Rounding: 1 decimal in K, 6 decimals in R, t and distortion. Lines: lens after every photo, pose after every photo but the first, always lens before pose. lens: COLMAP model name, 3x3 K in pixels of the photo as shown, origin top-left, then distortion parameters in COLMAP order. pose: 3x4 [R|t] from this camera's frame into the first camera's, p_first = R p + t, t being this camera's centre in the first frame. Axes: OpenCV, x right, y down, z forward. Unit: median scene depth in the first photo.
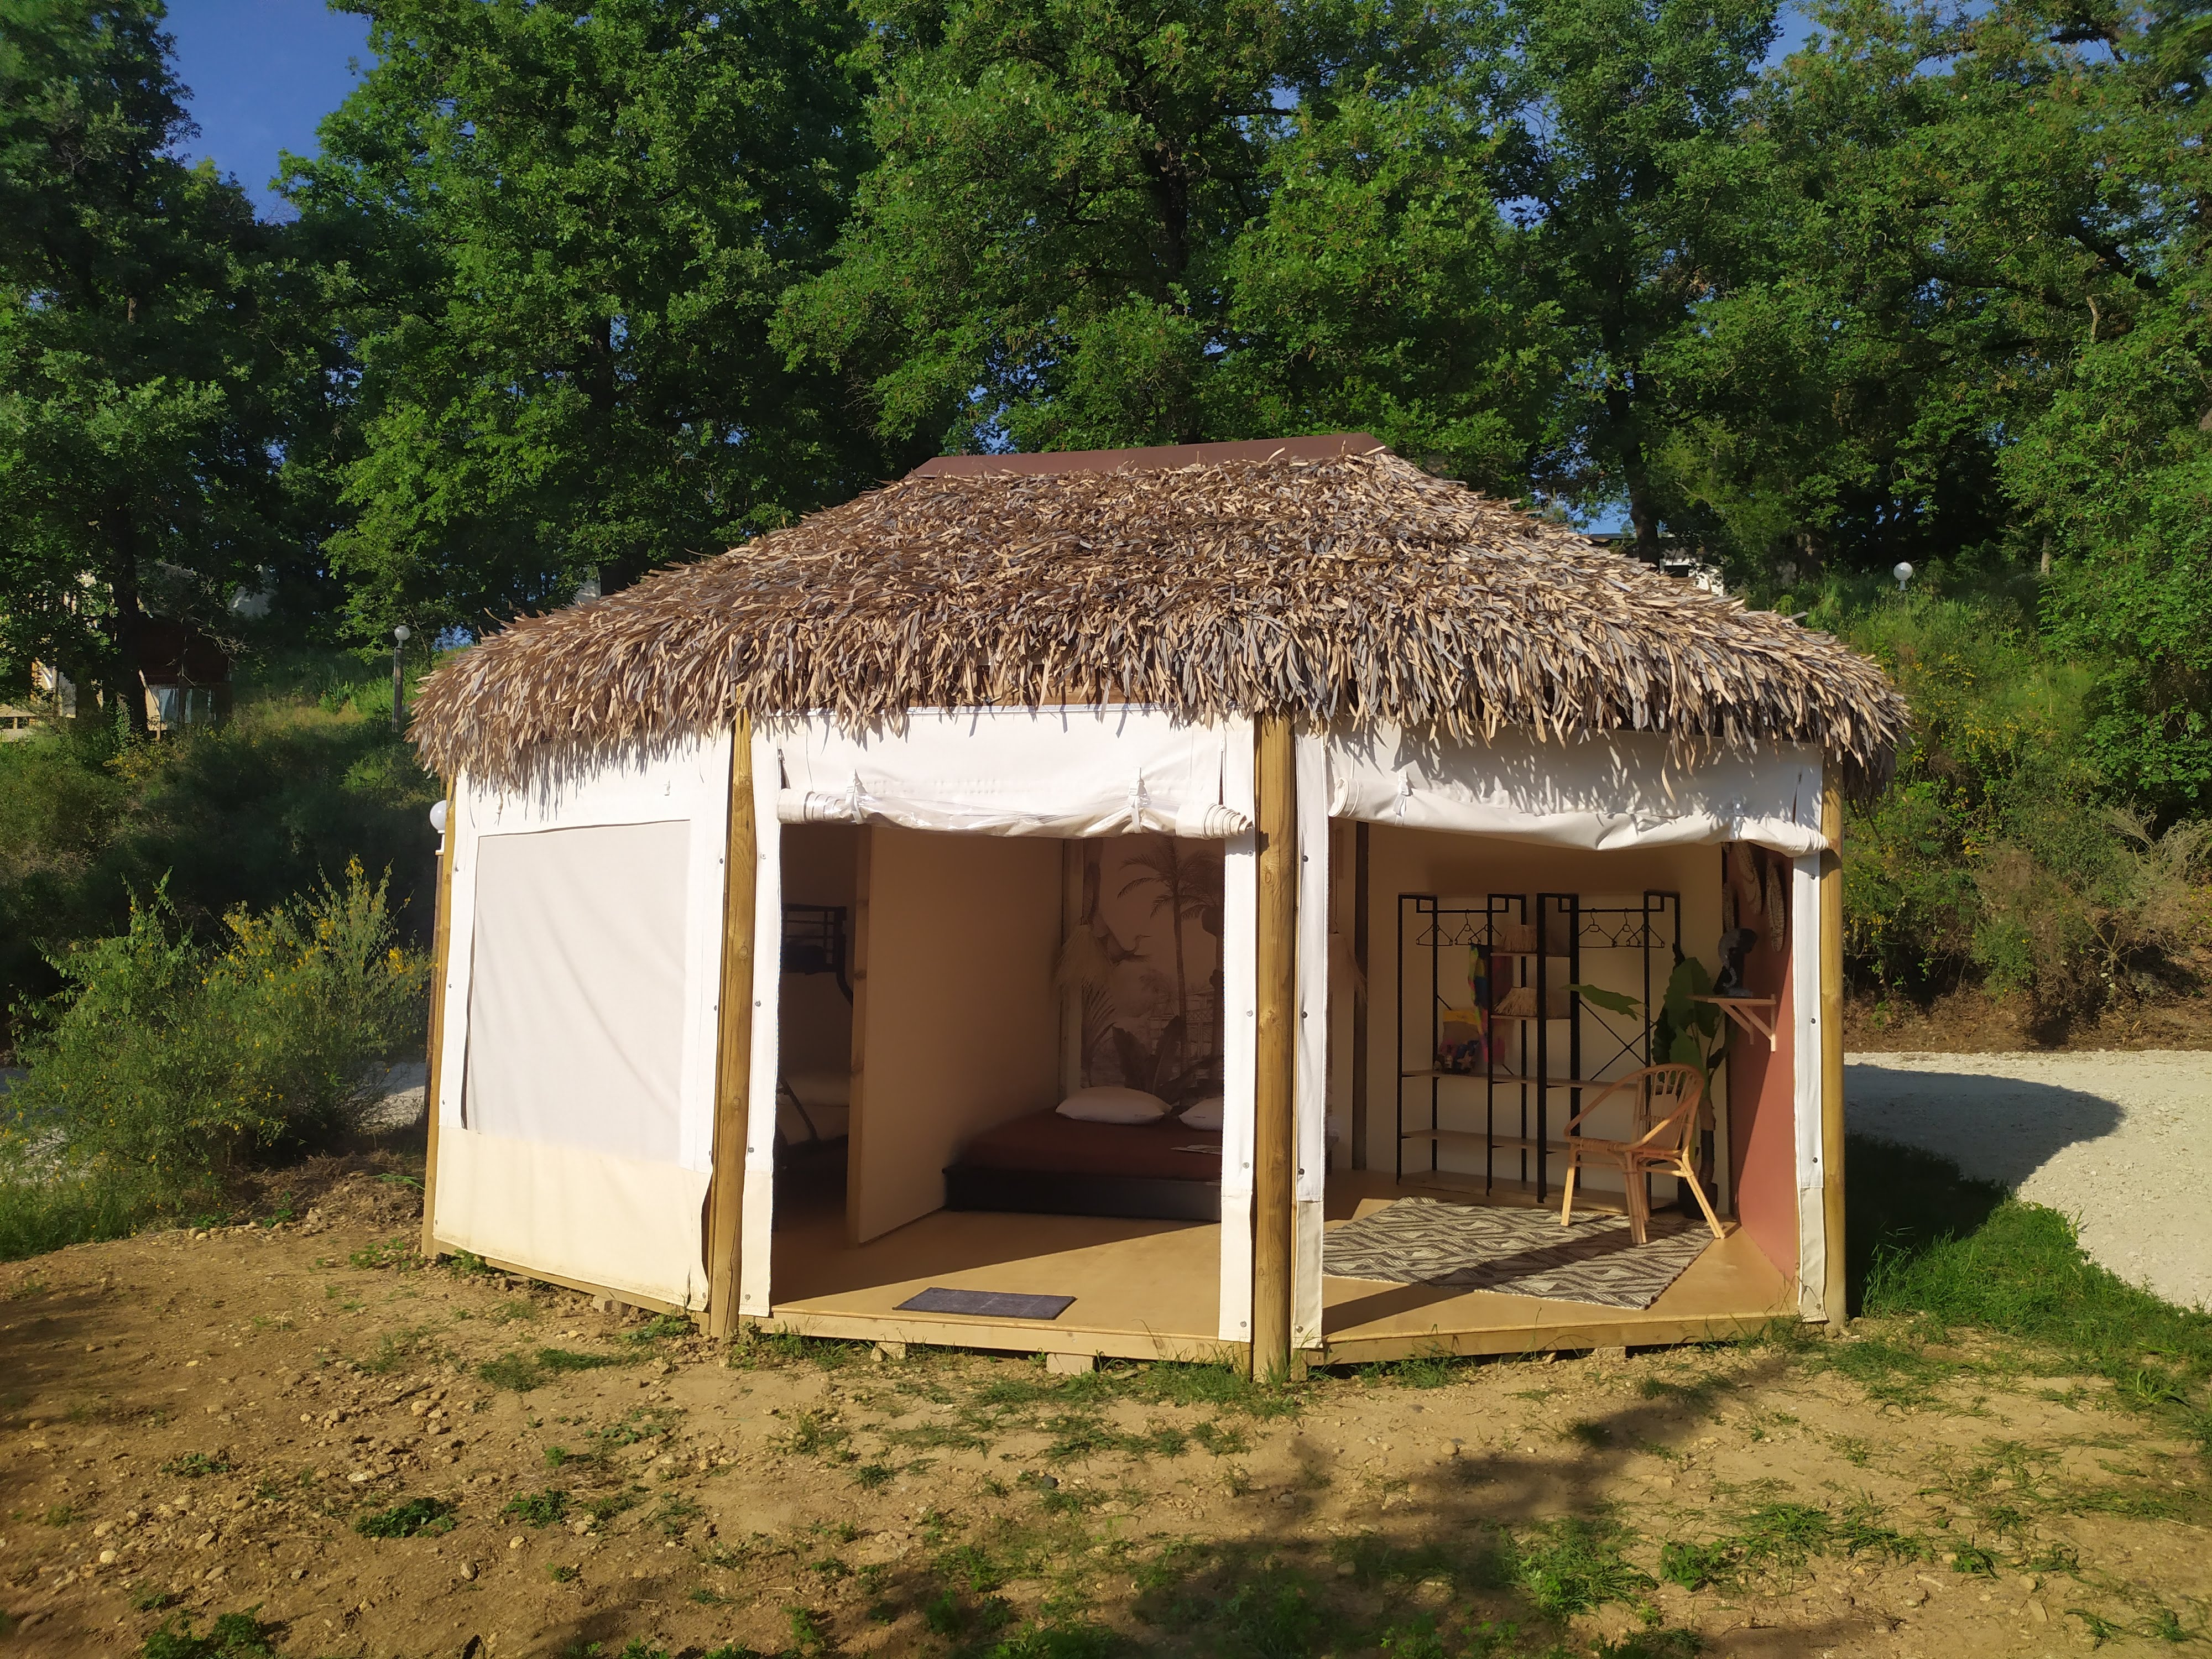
lens RADIAL K [[1664.6, 0, 1100.0], [0, 1664.6, 837.6], [0, 0, 1]] dist [0.042274, -0.048665]
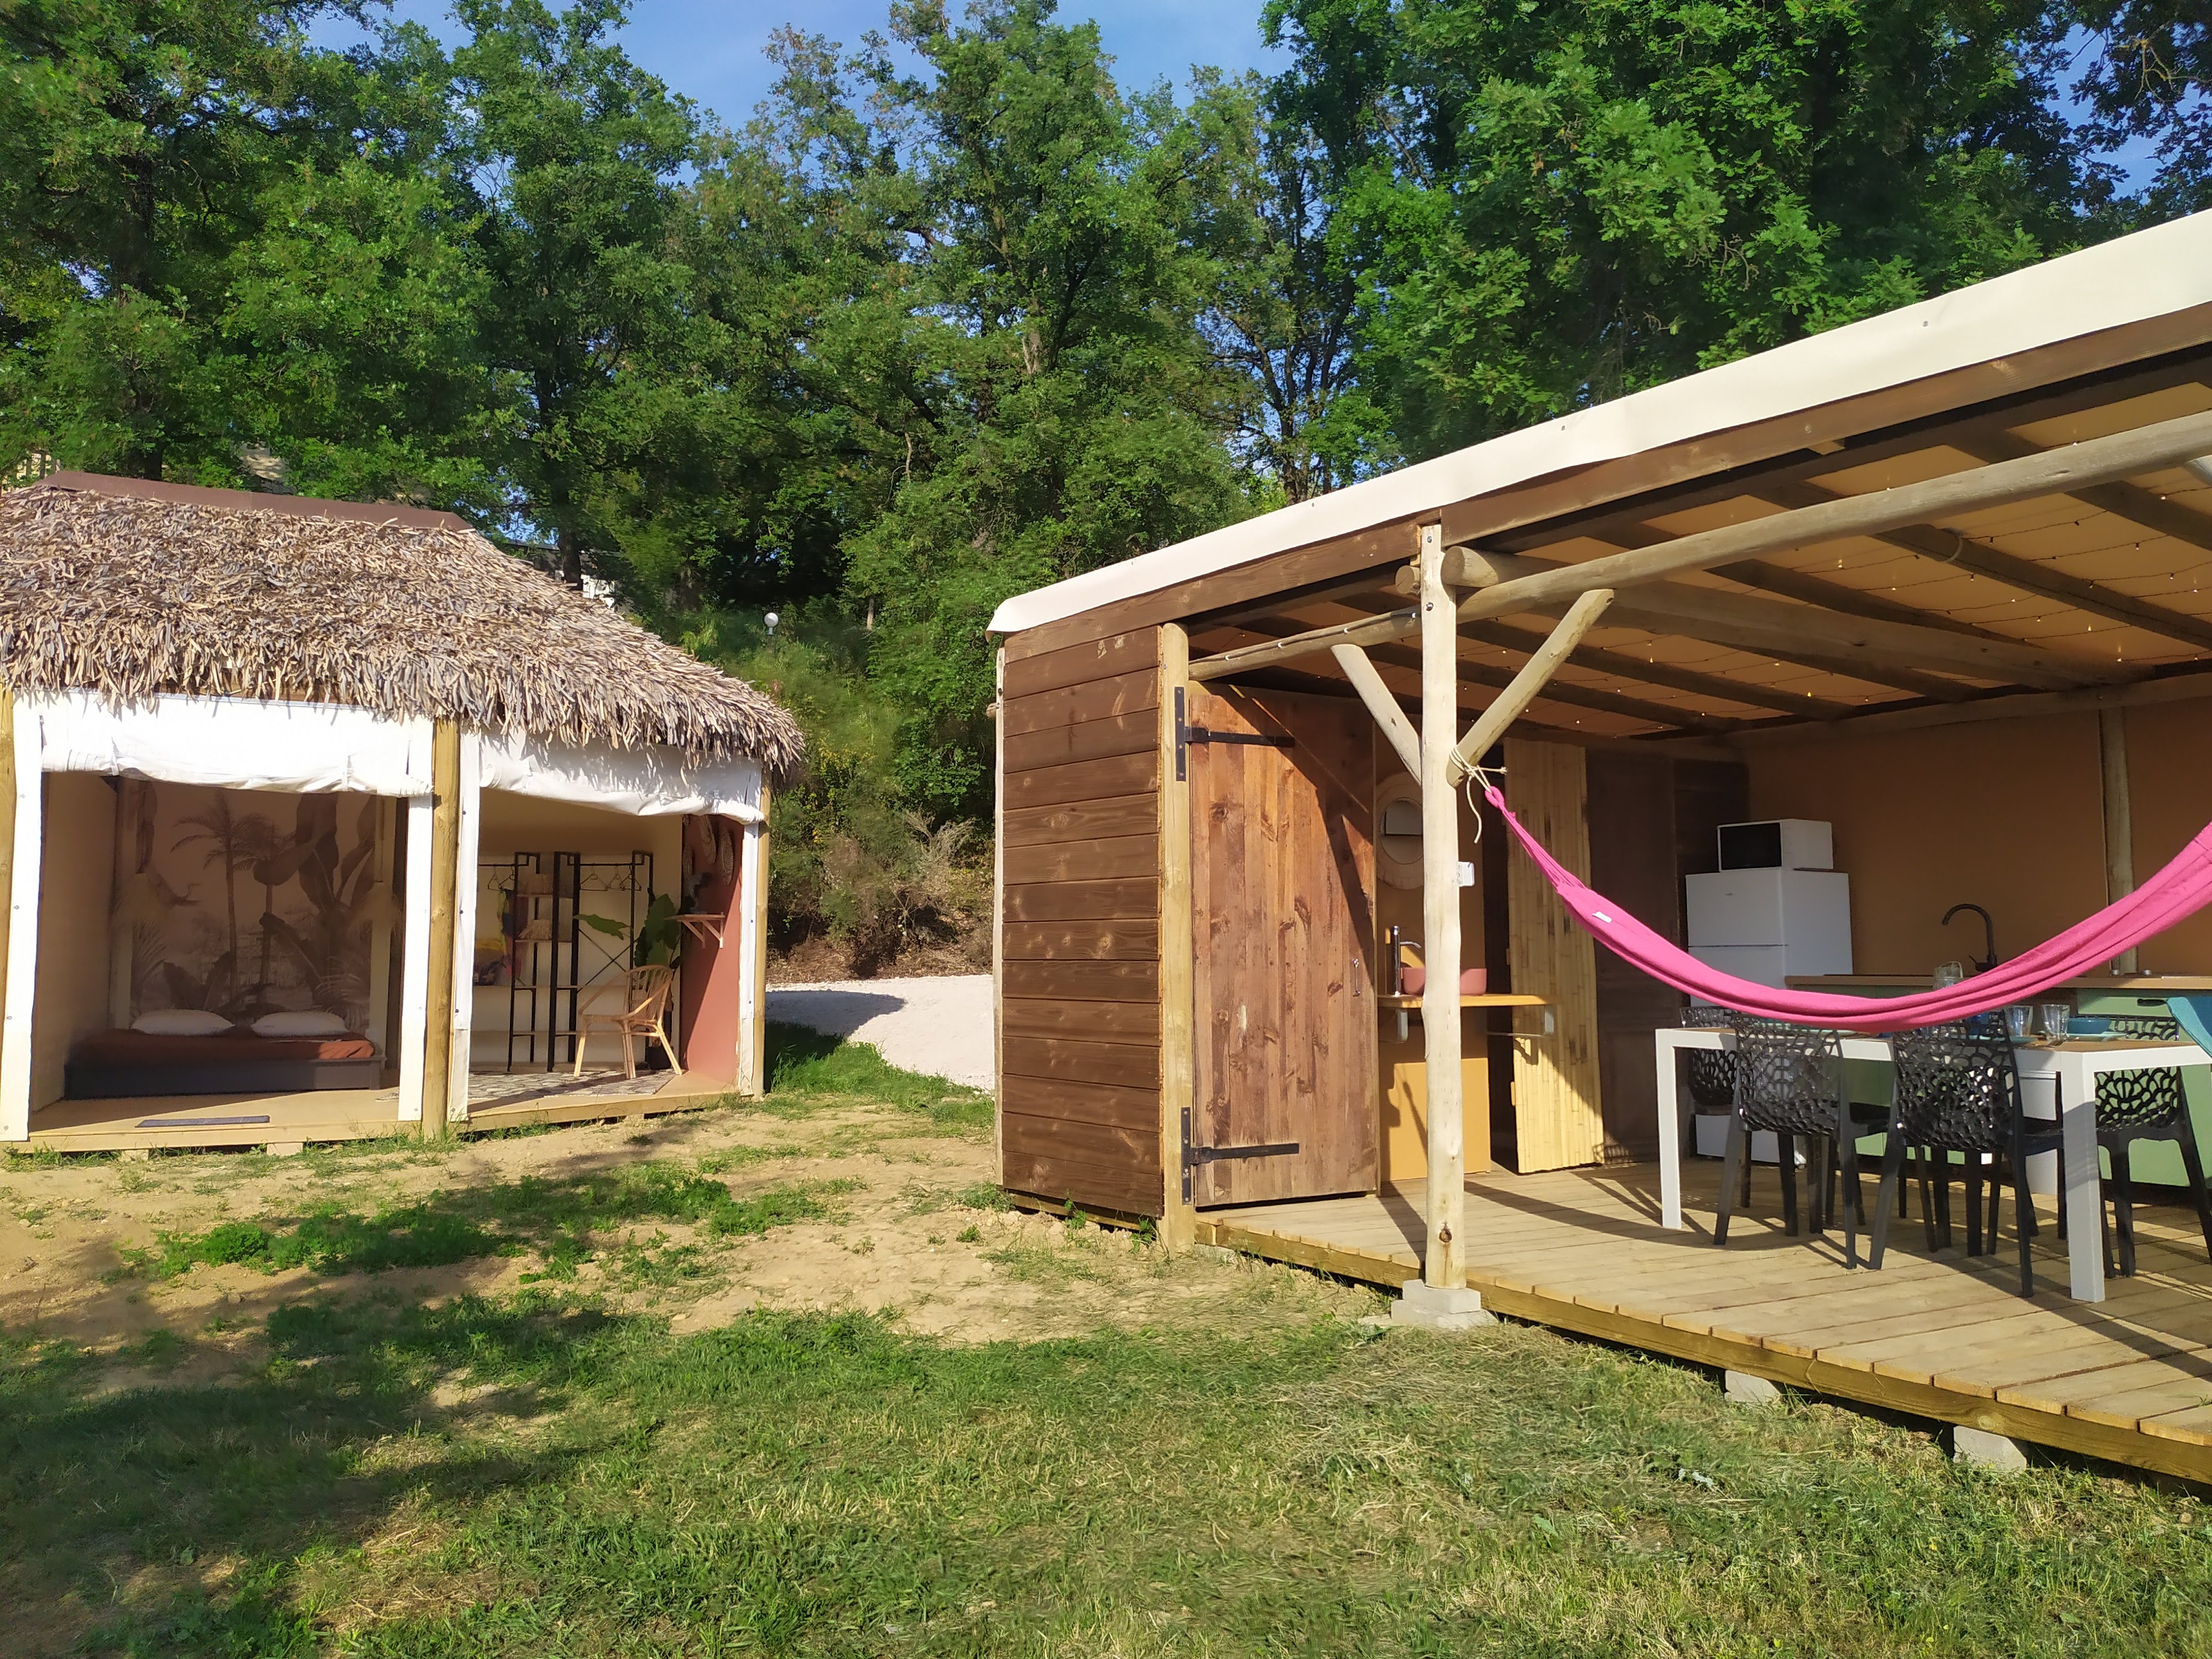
lens RADIAL K [[1664.6, 0, 1109.4], [0, 1664.6, 832.8], [0, 0, 1]] dist [0.042274, -0.048665]
pose [[0.788462, 0.032561, 0.614221, -0.249106], [-0.031970, 0.999417, -0.011942, 0.021169], [-0.614252, -0.010221, 0.789044, -0.419691]]
